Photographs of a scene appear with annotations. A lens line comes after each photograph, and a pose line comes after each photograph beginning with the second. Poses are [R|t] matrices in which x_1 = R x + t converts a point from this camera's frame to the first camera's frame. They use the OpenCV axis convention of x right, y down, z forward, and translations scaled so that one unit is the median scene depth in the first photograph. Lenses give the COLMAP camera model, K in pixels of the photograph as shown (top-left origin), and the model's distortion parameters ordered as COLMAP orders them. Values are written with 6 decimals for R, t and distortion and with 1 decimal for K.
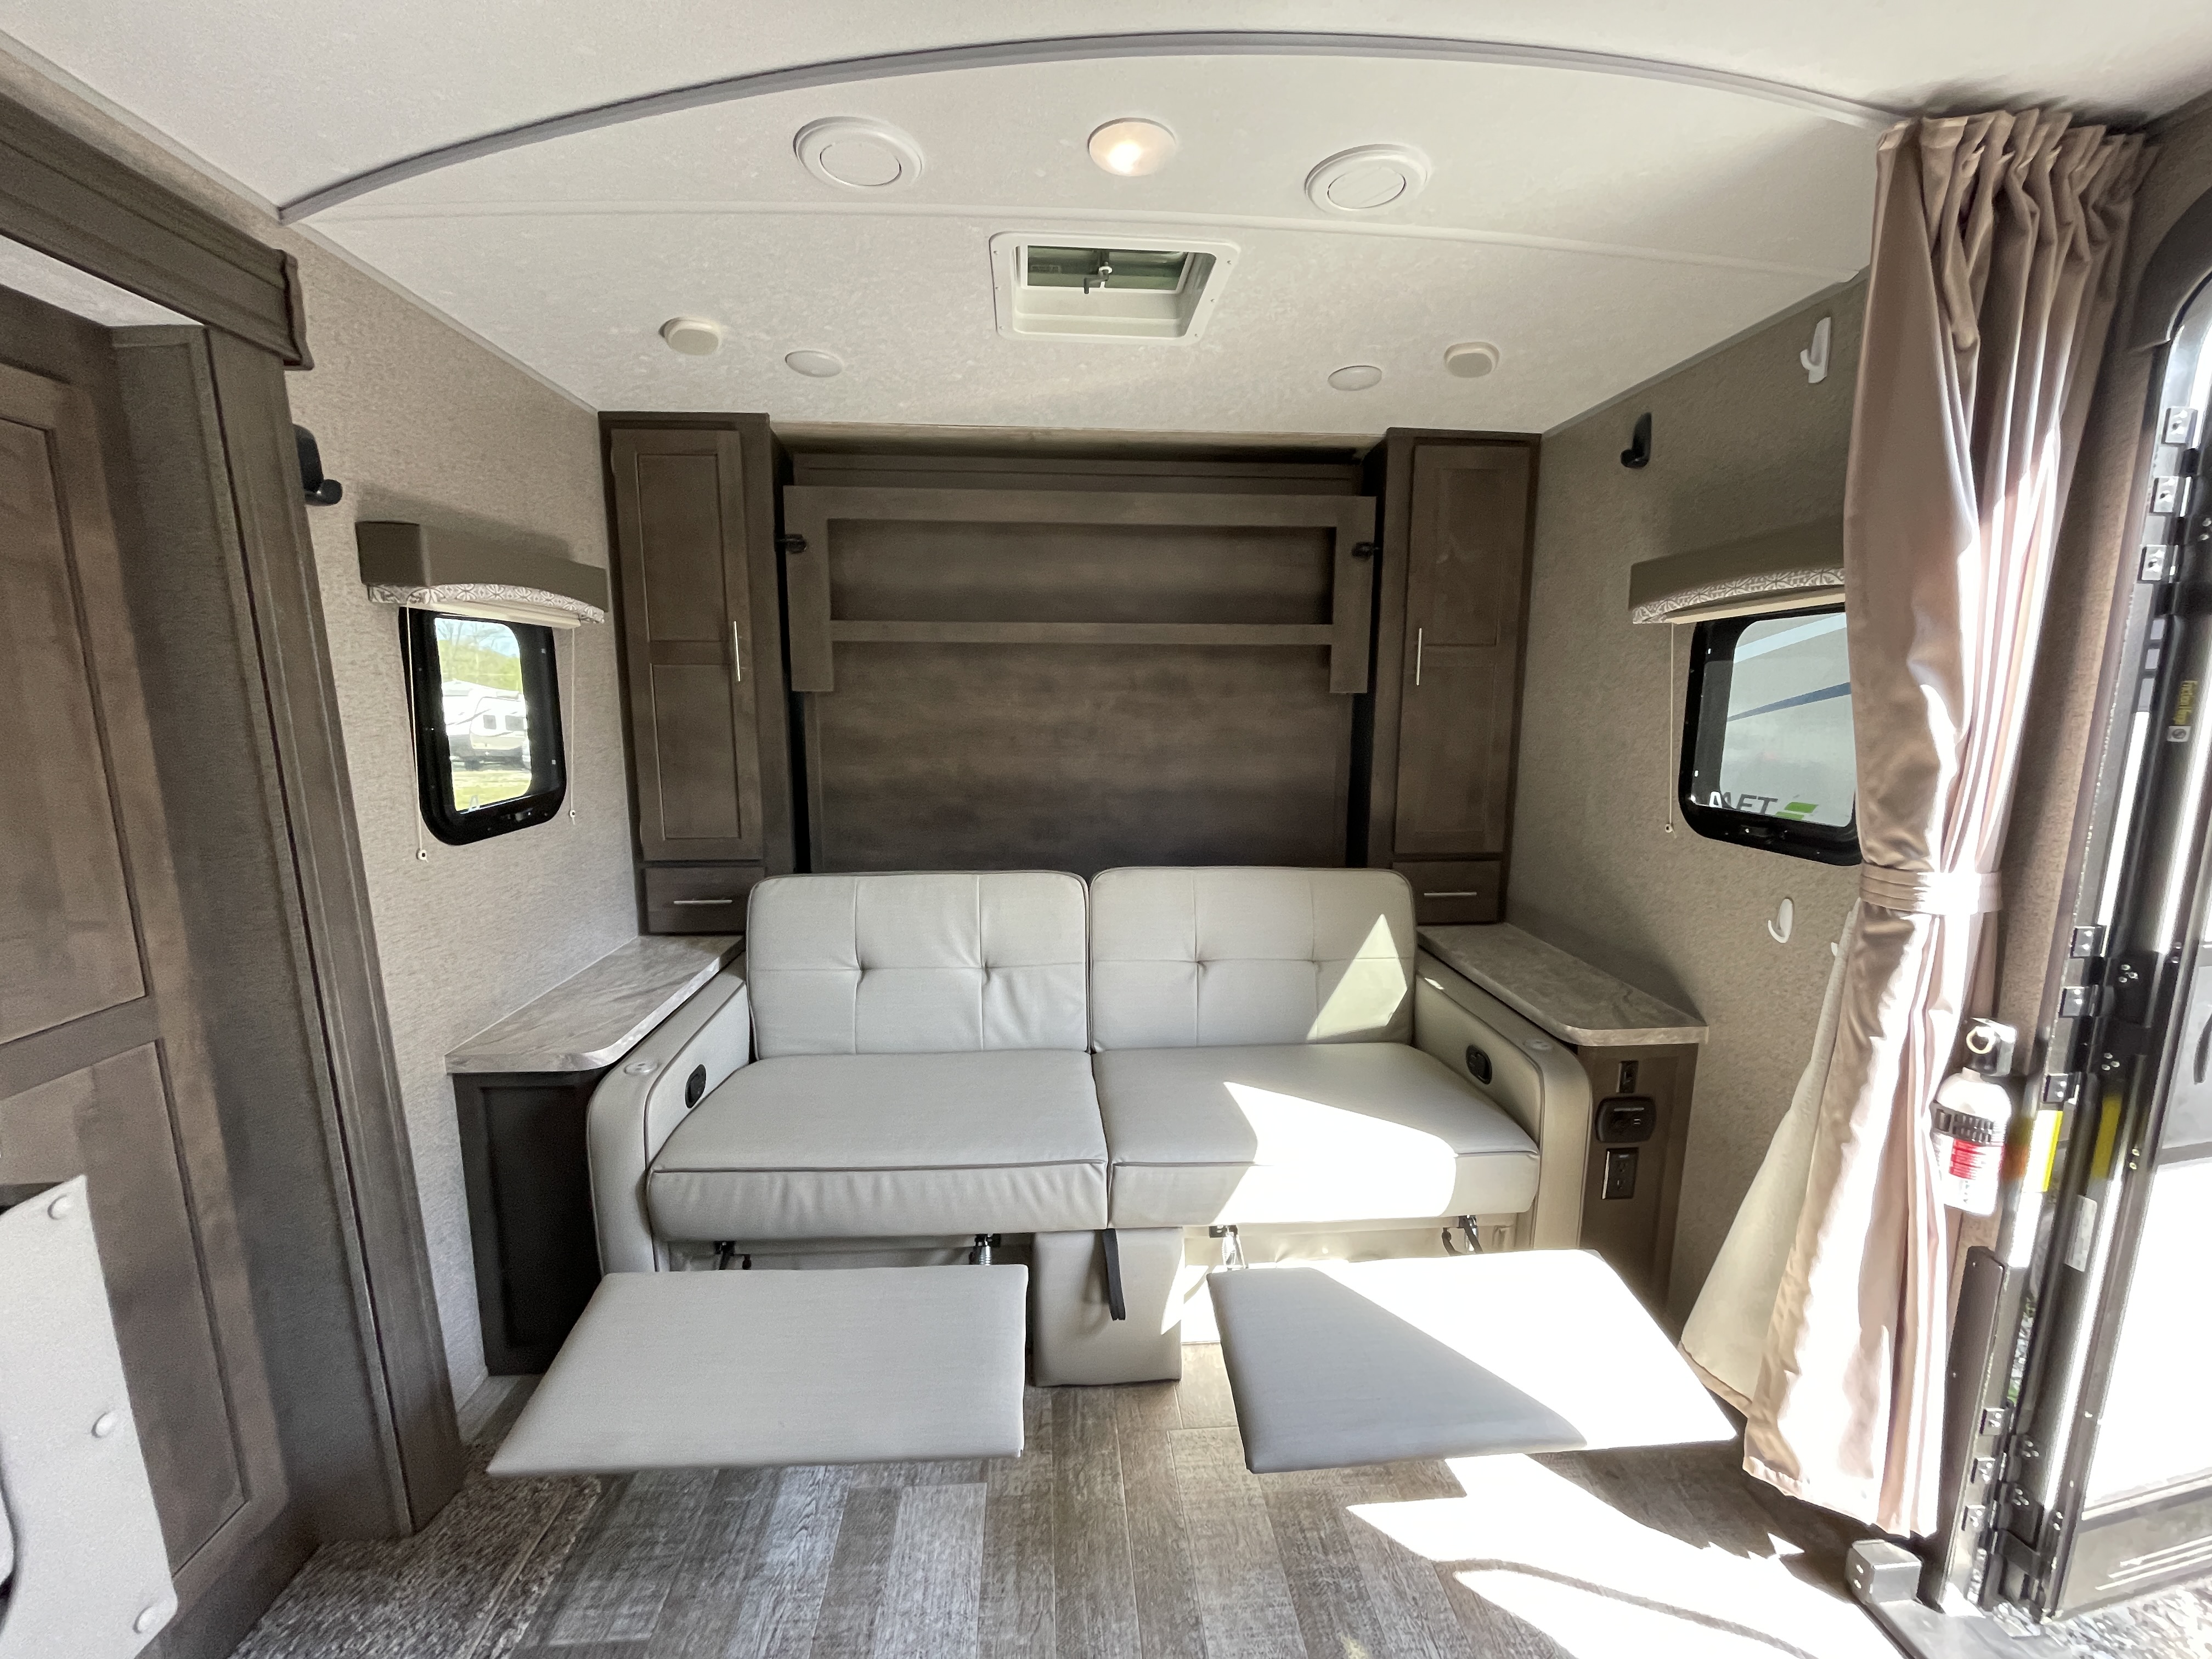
lens RADIAL K [[887.3, 0, 1101.6], [0, 887.3, 832.8], [0, 0, 1]] dist [-0.000568, -0.001393]
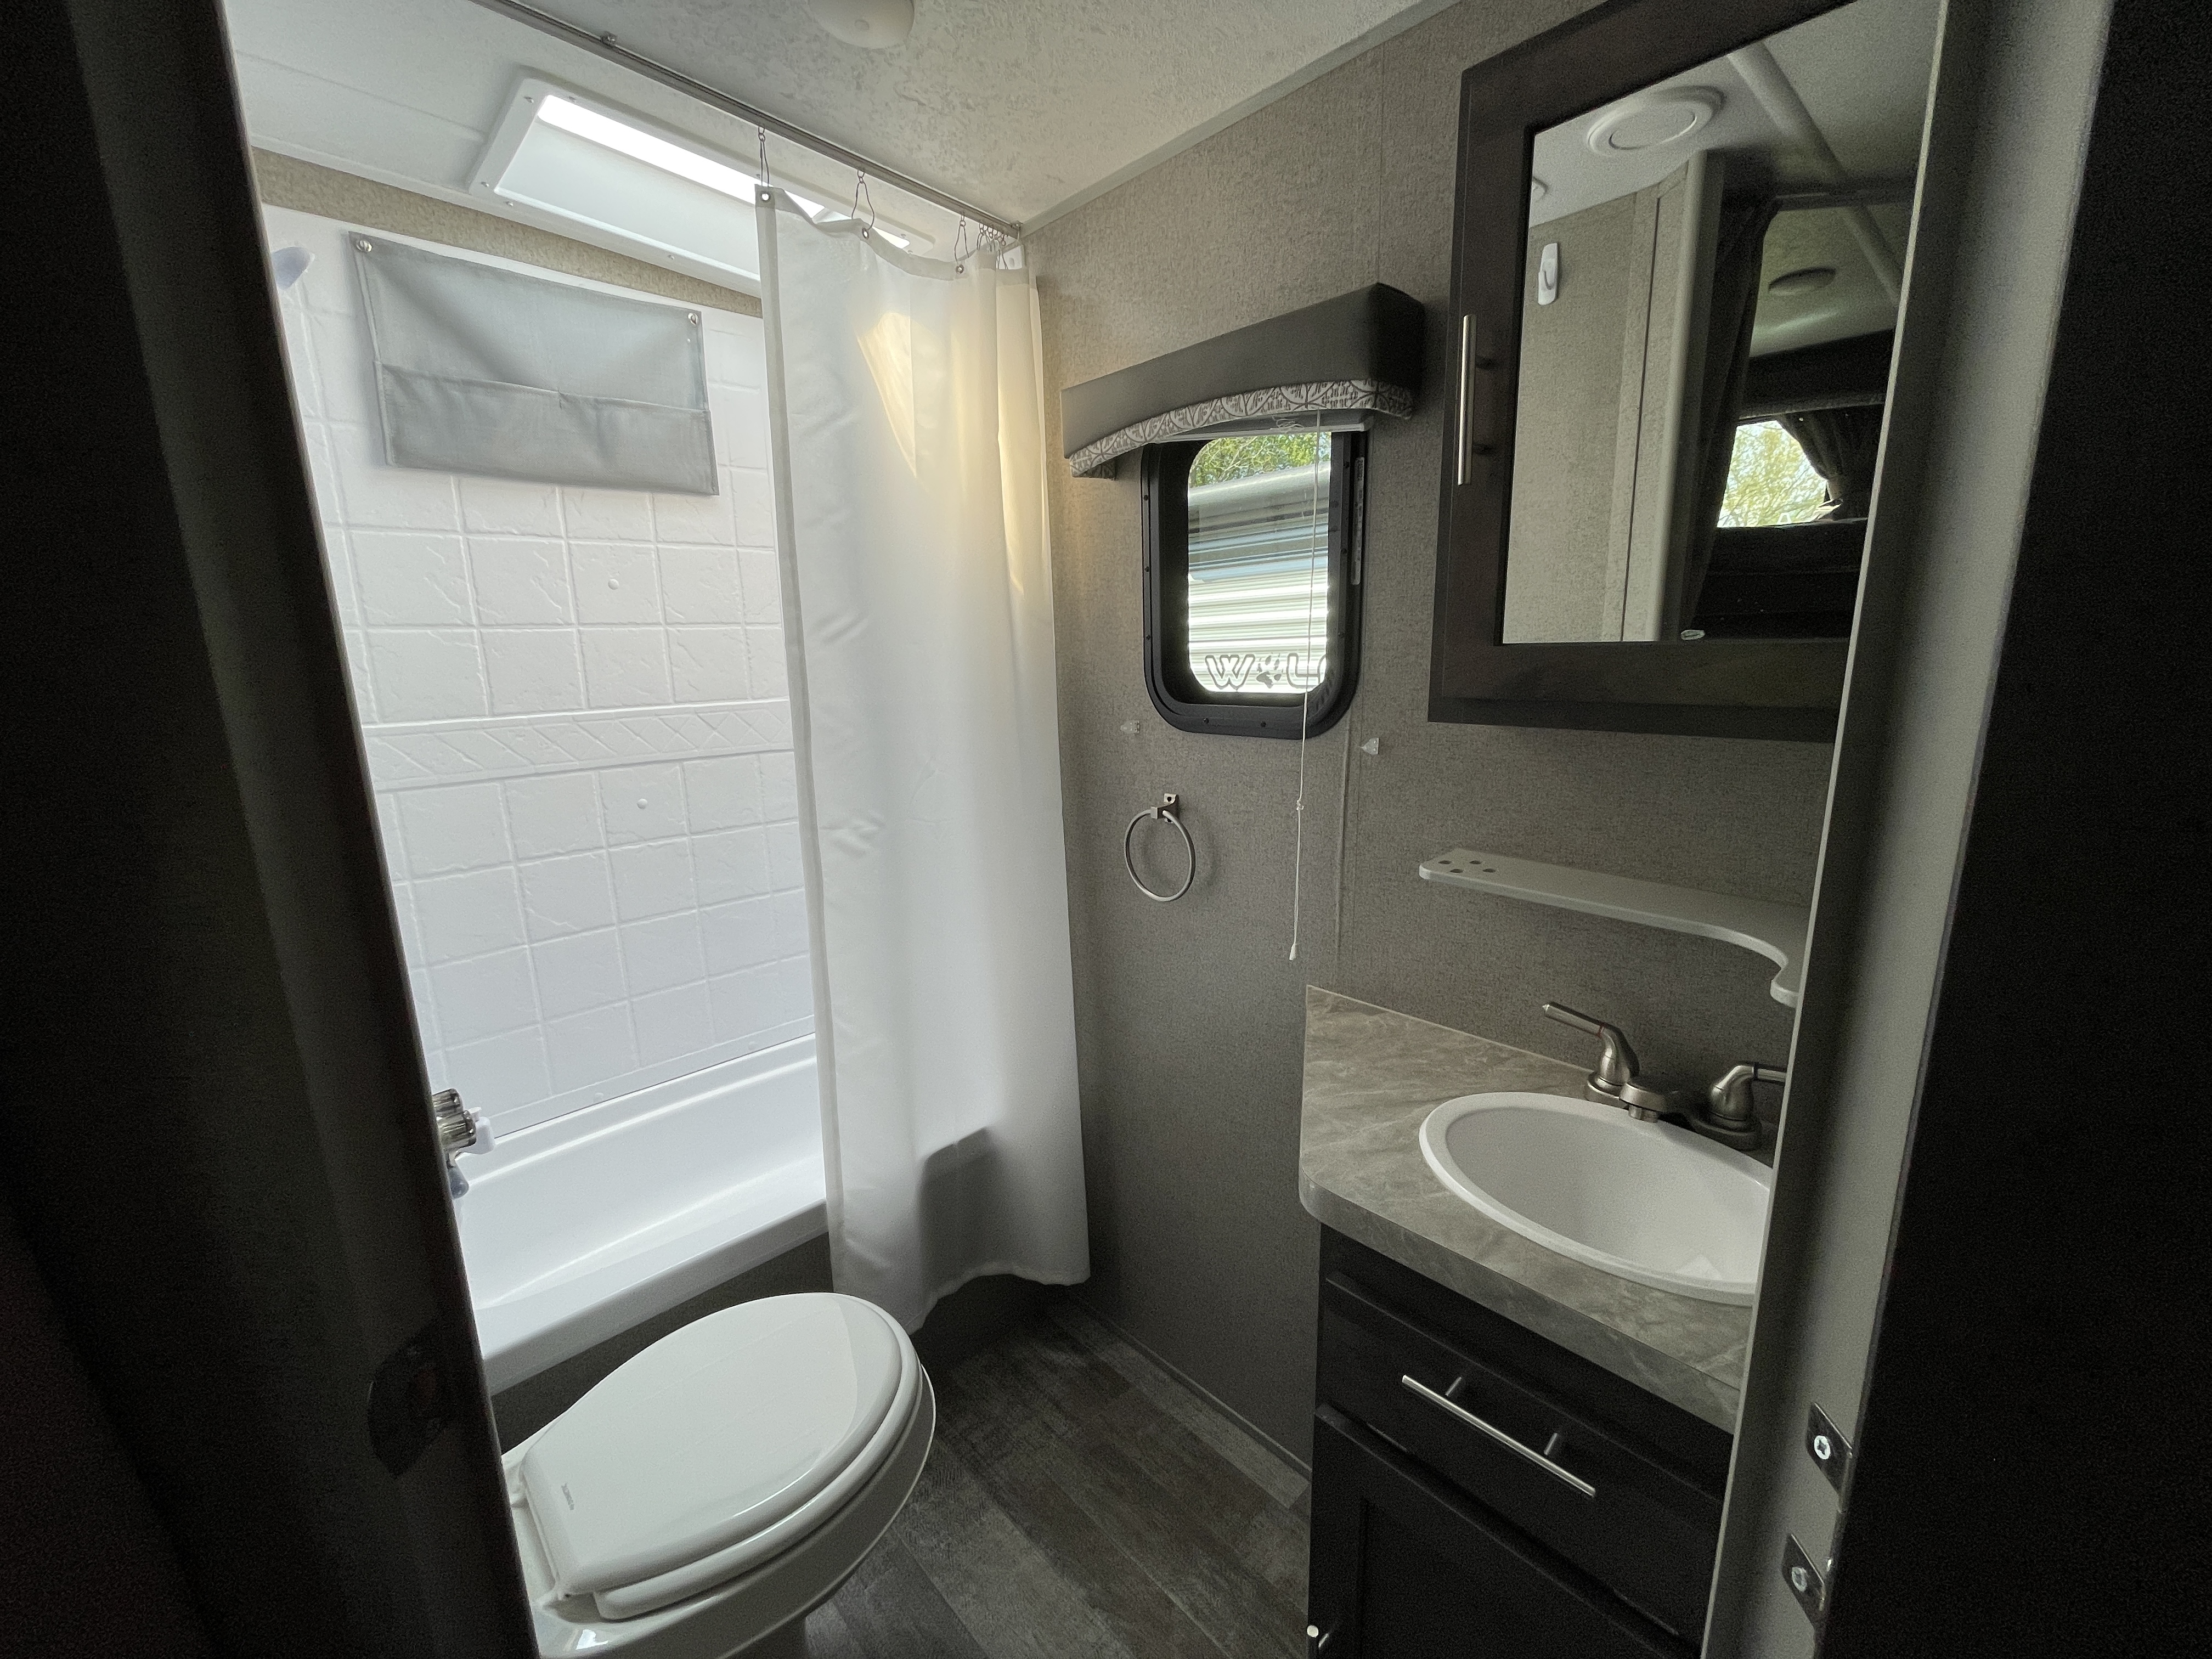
lens RADIAL K [[887.3, 0, 1112.5], [0, 887.3, 831.8], [0, 0, 1]] dist [-0.000568, -0.001393]
pose [[-0.764144, 0.136520, -0.630434, 0.490981], [-0.087319, 0.946458, 0.310794, -0.204461], [0.639109, 0.292540, -0.711309, 1.316550]]
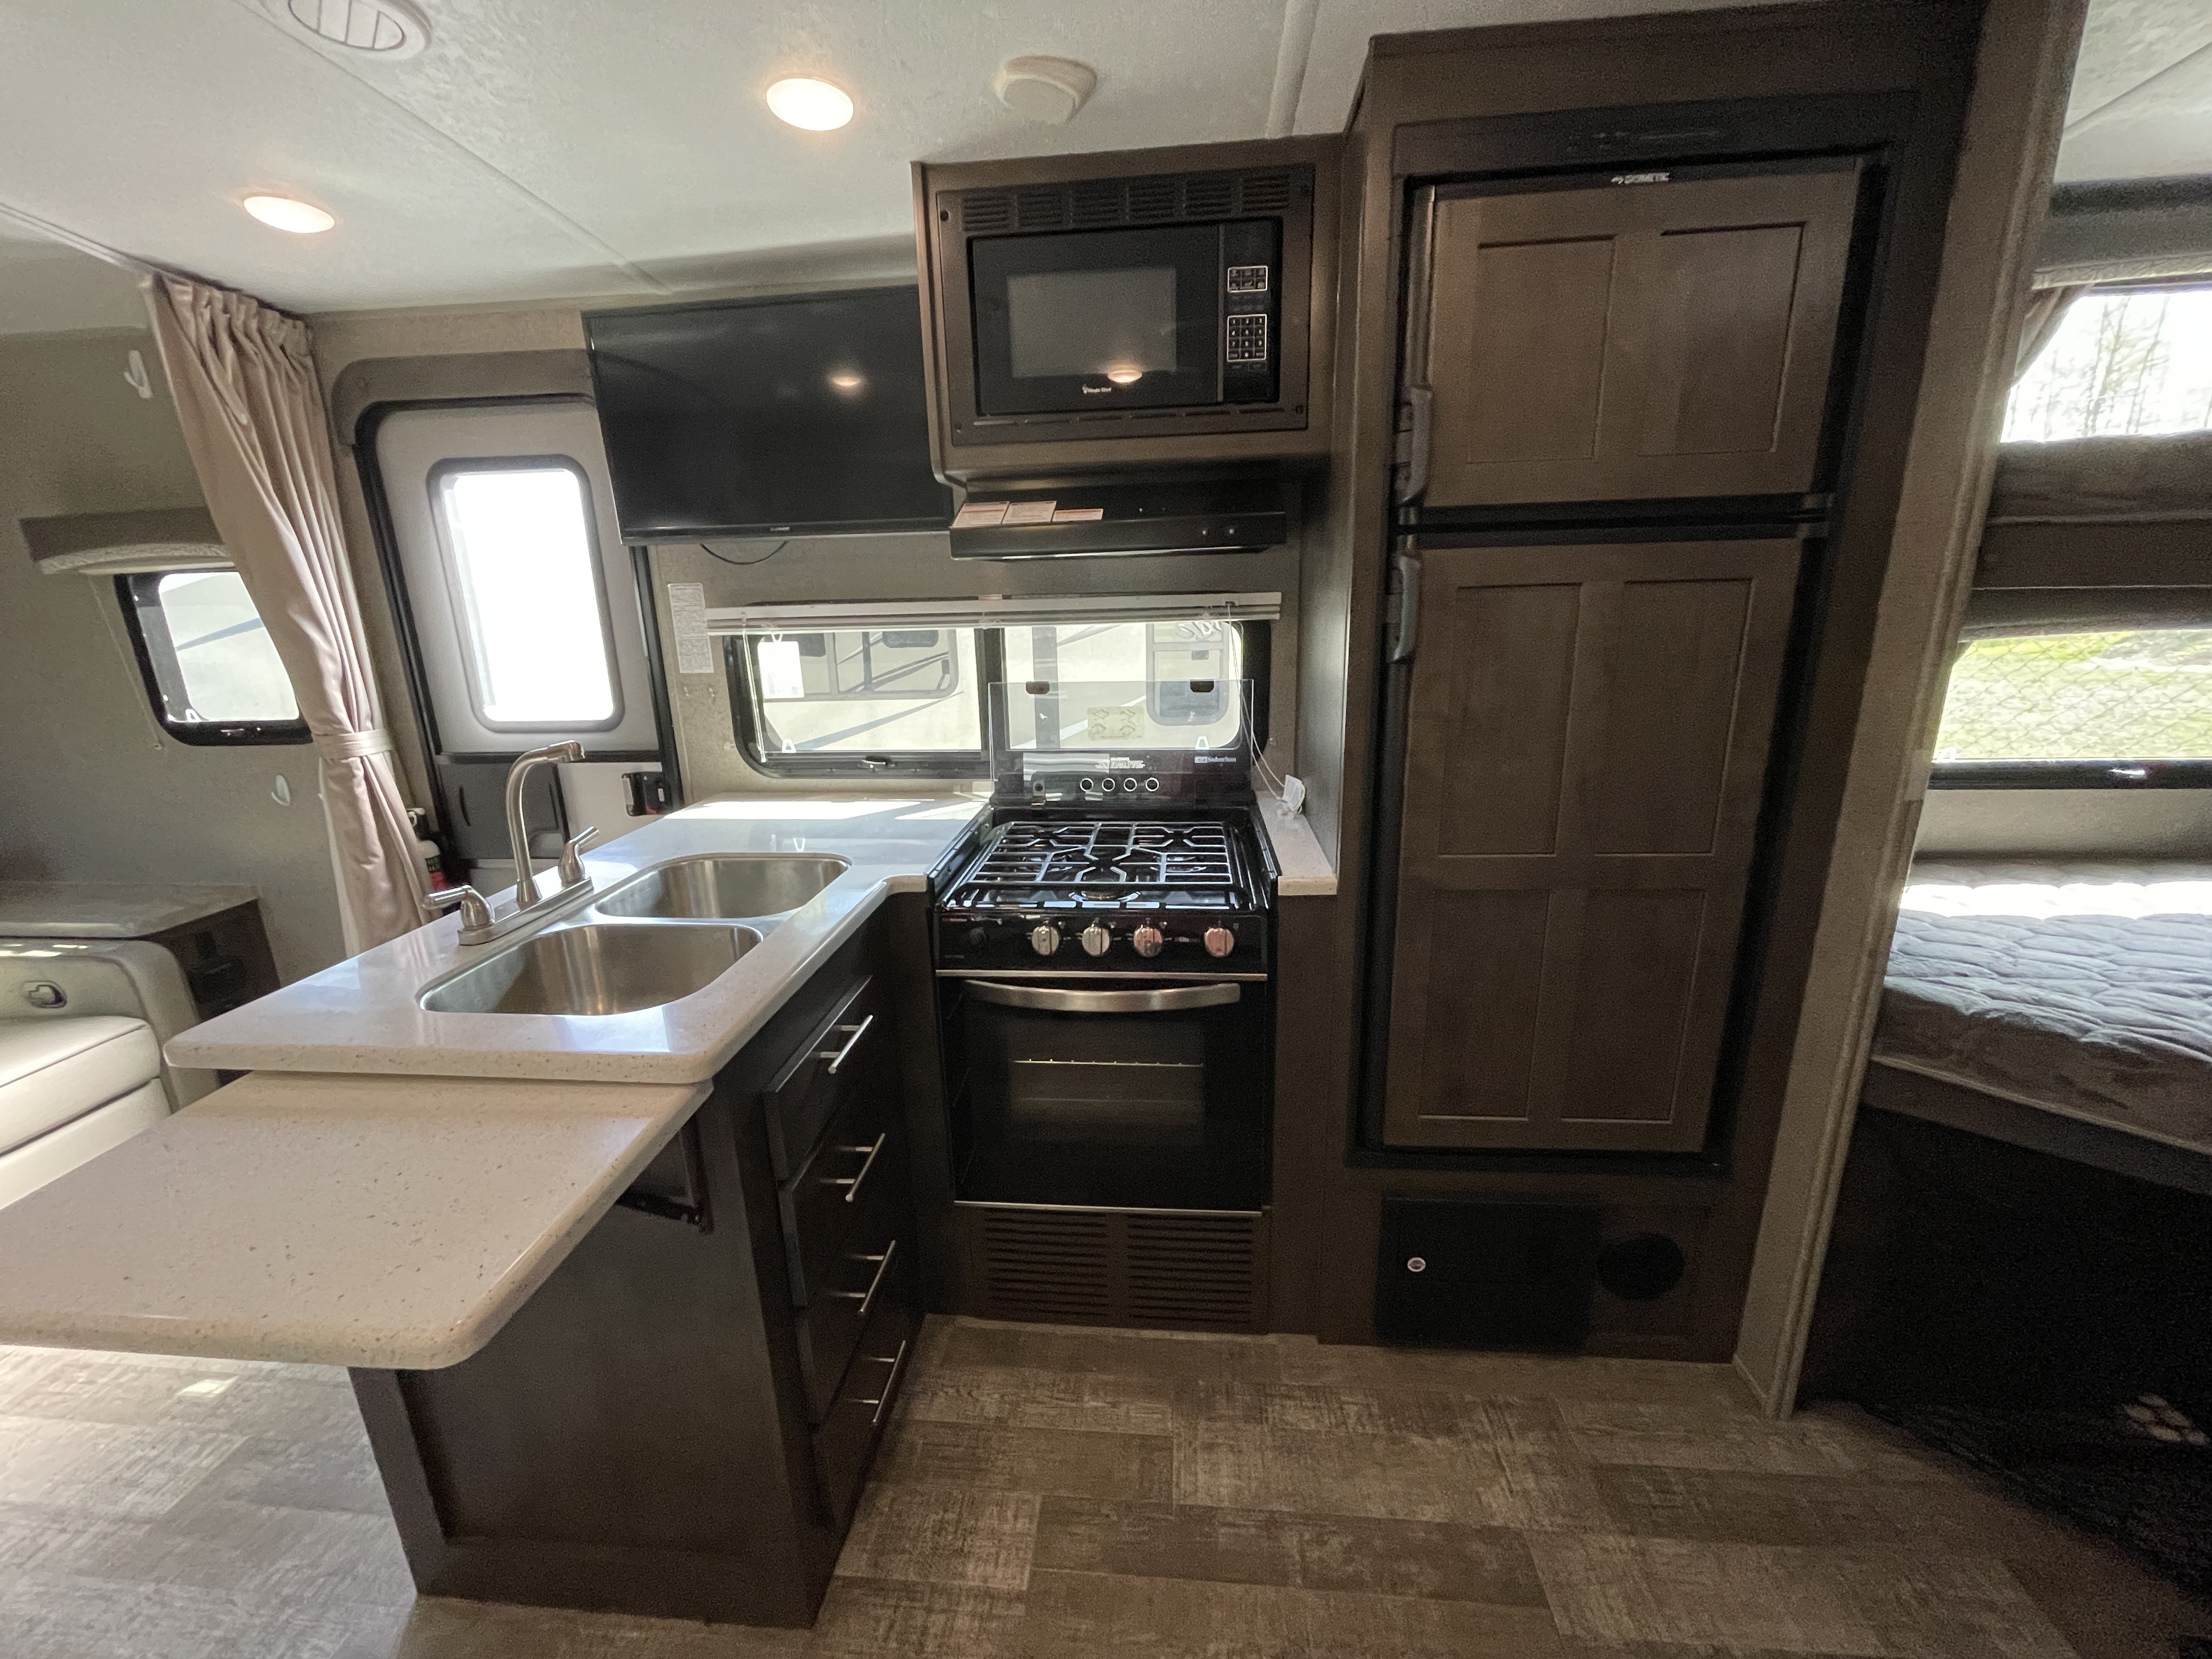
lens RADIAL K [[887.3, 0, 1102.3], [0, 887.3, 829.2], [0, 0, 1]] dist [-0.000568, -0.001393]
pose [[0.156880, -0.267998, 0.950561, -0.412760], [0.181537, 0.953904, 0.238979, 0.059039], [-0.970790, 0.135071, 0.198300, -0.580316]]
